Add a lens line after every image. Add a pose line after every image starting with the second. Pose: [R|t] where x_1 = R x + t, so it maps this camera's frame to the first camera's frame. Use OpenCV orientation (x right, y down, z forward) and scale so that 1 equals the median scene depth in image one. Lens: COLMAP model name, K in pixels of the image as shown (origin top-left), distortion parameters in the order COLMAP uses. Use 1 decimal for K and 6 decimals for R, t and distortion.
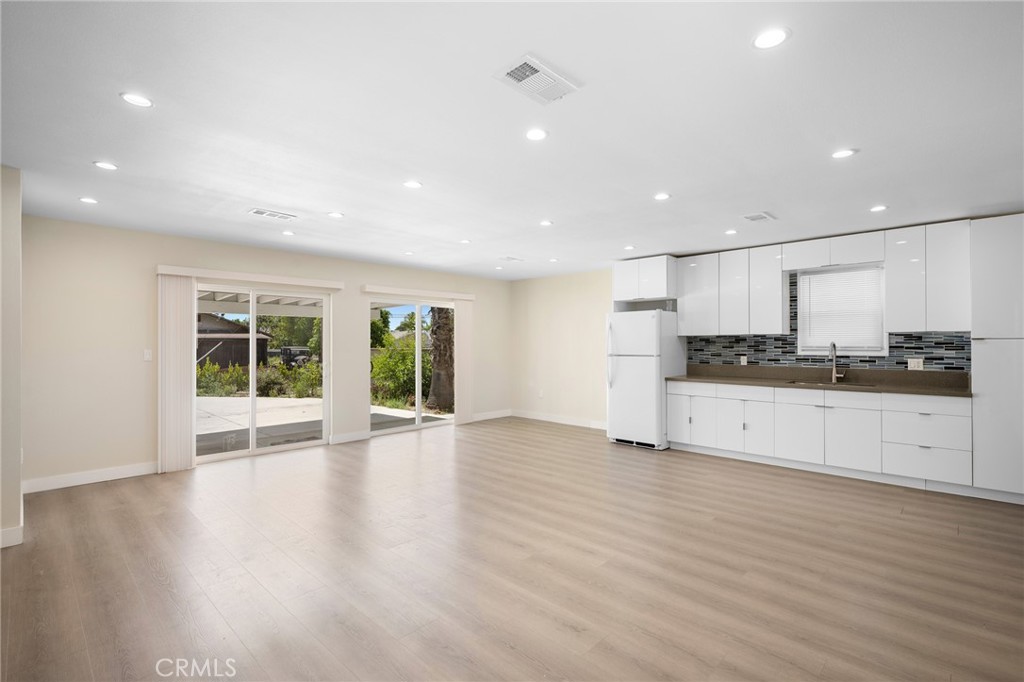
lens RADIAL K [[474.6, 0, 512.4], [0, 474.6, 344.8], [0, 0, 1]] dist [0.001639, 0.000264]
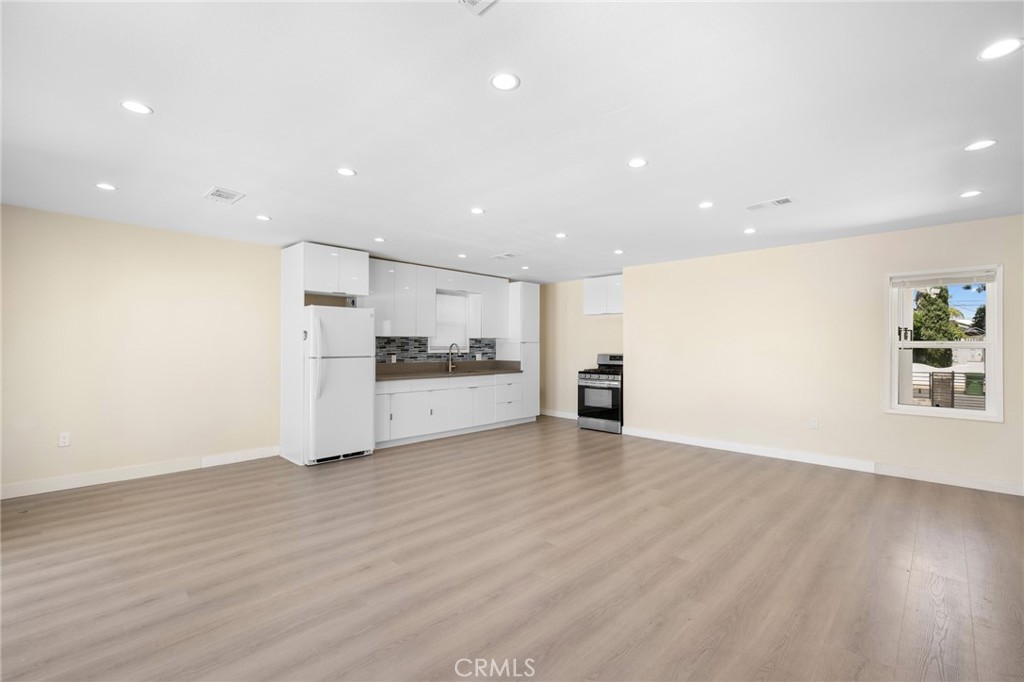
lens RADIAL K [[456.1, 0, 512.0], [0, 456.1, 341.0], [0, 0, 1]] dist [0.001026, -0.000059]
pose [[-0.000048, 0.011028, 0.999939, -0.652926], [-0.001512, 0.999938, -0.011028, 0.001545], [-0.999999, -0.001512, -0.000032, 0.757986]]
